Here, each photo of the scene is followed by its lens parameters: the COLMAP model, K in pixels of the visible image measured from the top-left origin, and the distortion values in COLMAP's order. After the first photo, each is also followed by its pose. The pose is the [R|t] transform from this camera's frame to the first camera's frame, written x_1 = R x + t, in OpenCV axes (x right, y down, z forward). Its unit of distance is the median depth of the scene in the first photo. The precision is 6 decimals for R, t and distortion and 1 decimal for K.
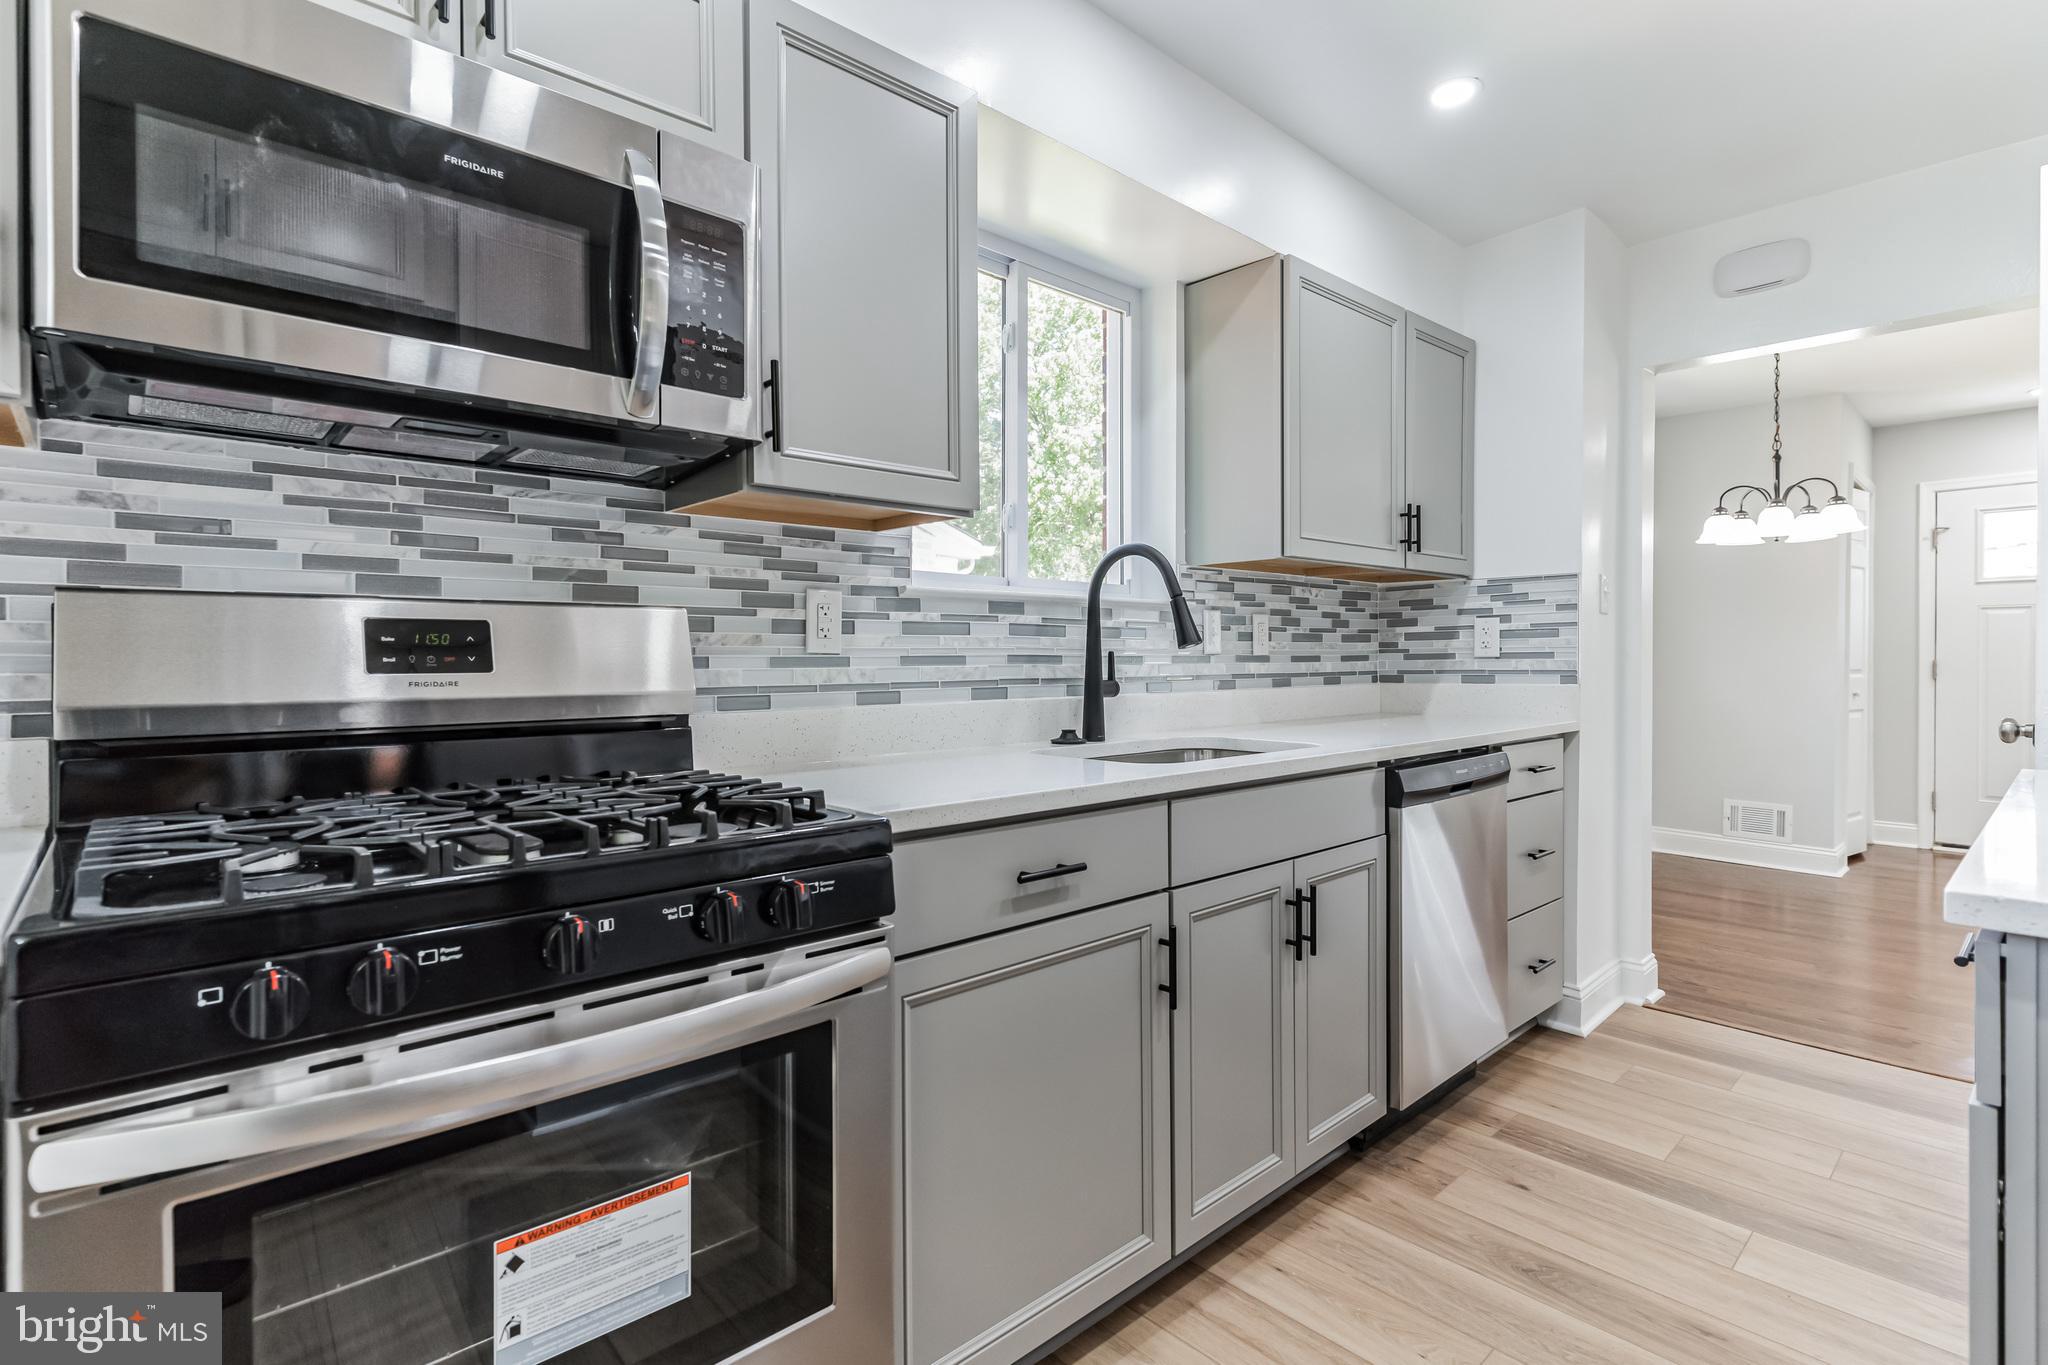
lens RADIAL K [[983.9, 0, 1020.5], [0, 983.9, 674.6], [0, 0, 1]] dist [-0.001924, -0.000494]
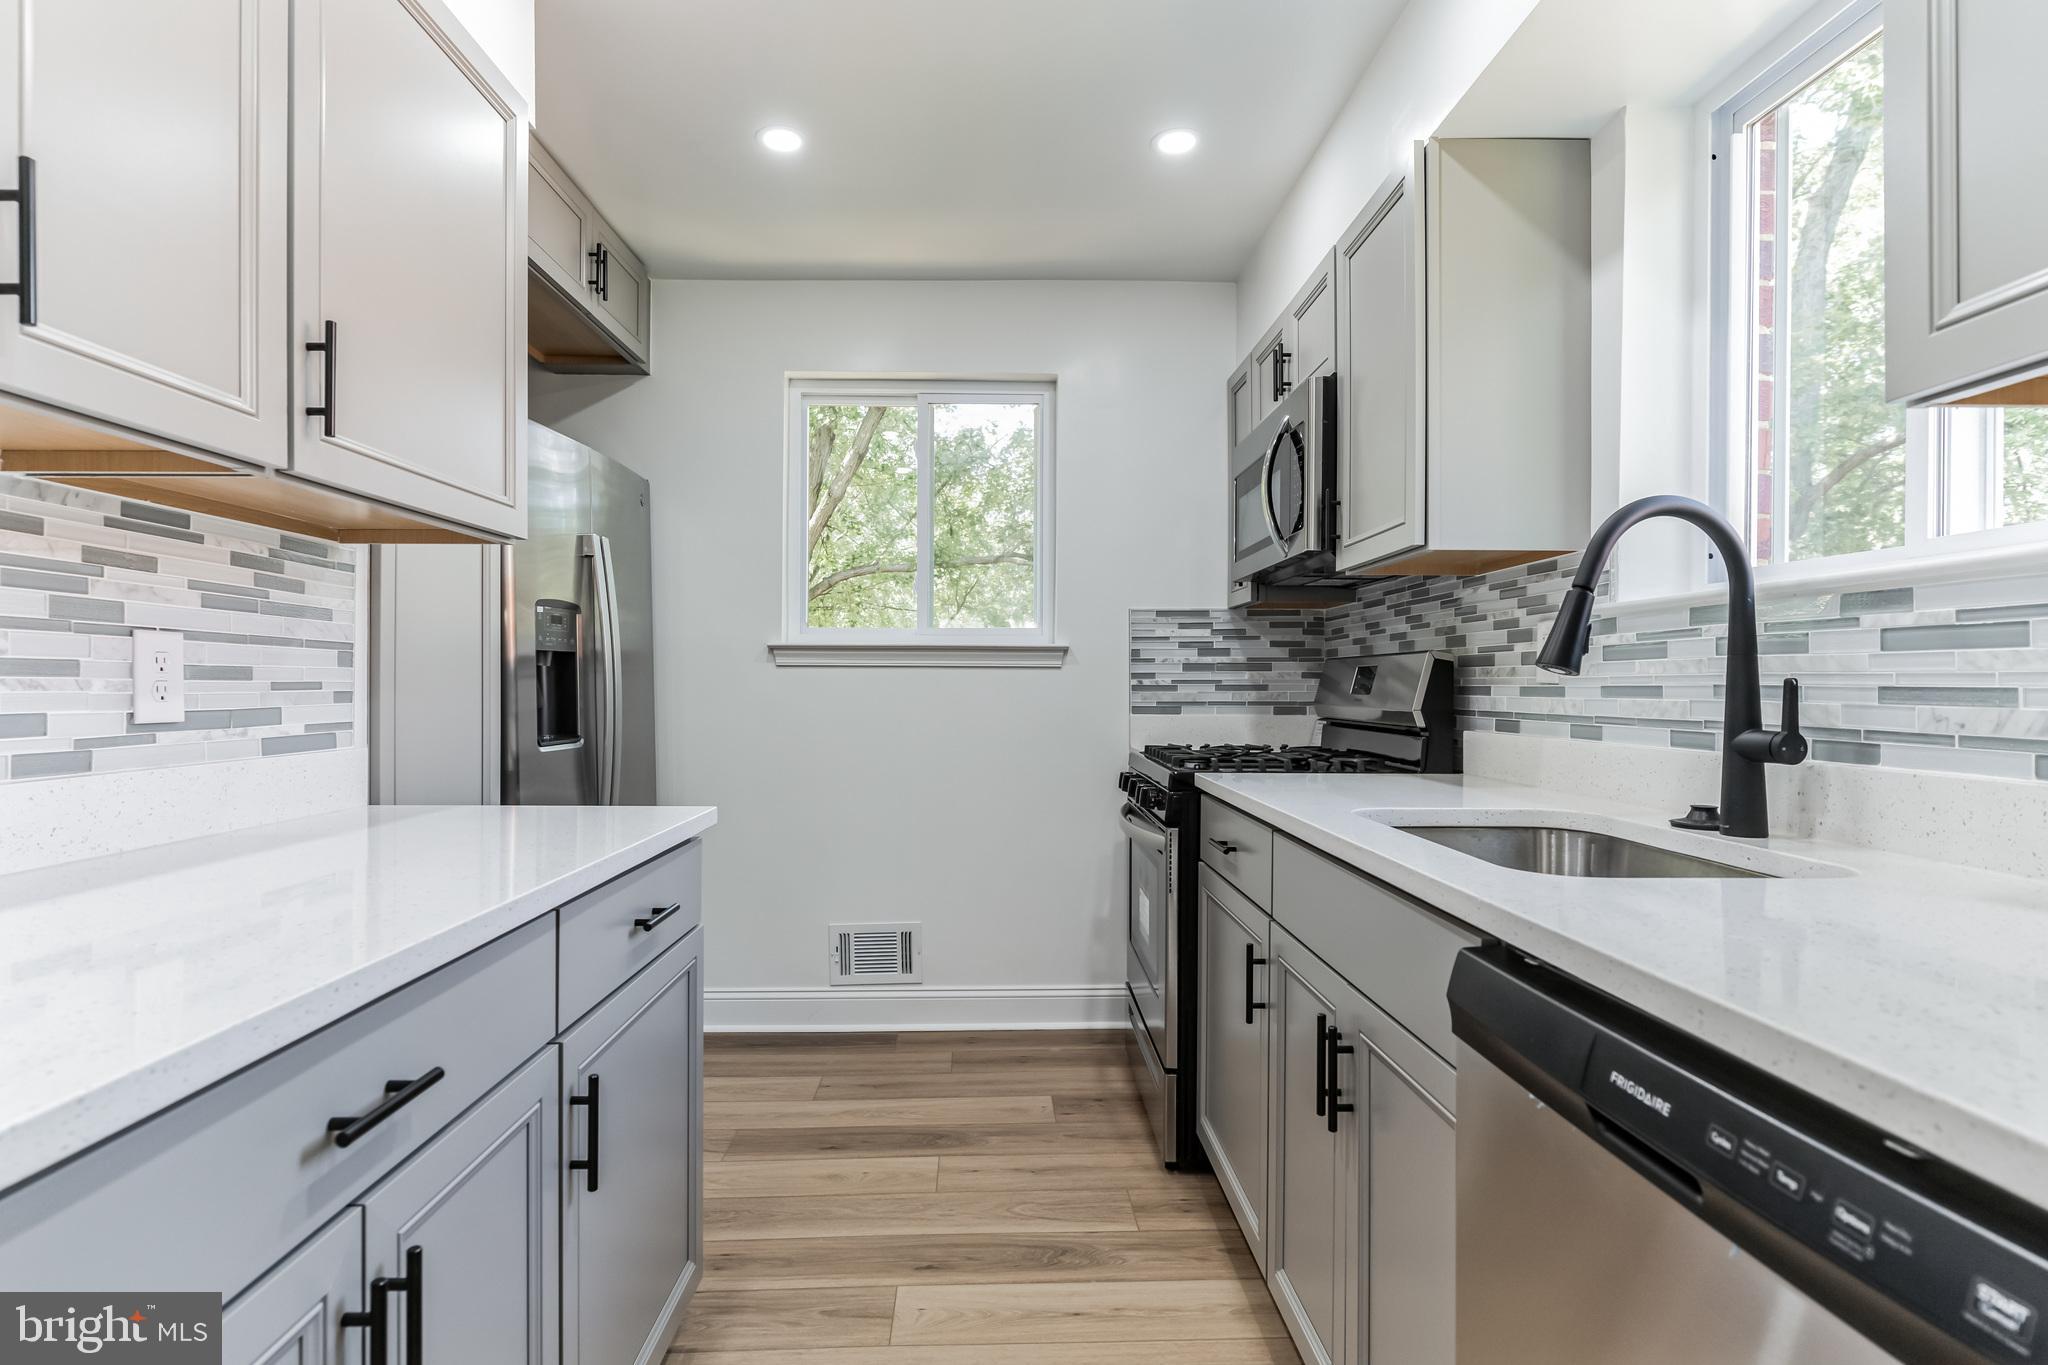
lens RADIAL K [[1115.4, 0, 1024.2], [0, 1115.4, 679.3], [0, 0, 1]] dist [0.000201, 0.000046]
pose [[-0.649356, 0.003498, -0.760476, 0.879946], [-0.005698, 0.999939, 0.009464, -0.028773], [0.760463, 0.010479, -0.649296, 1.153274]]
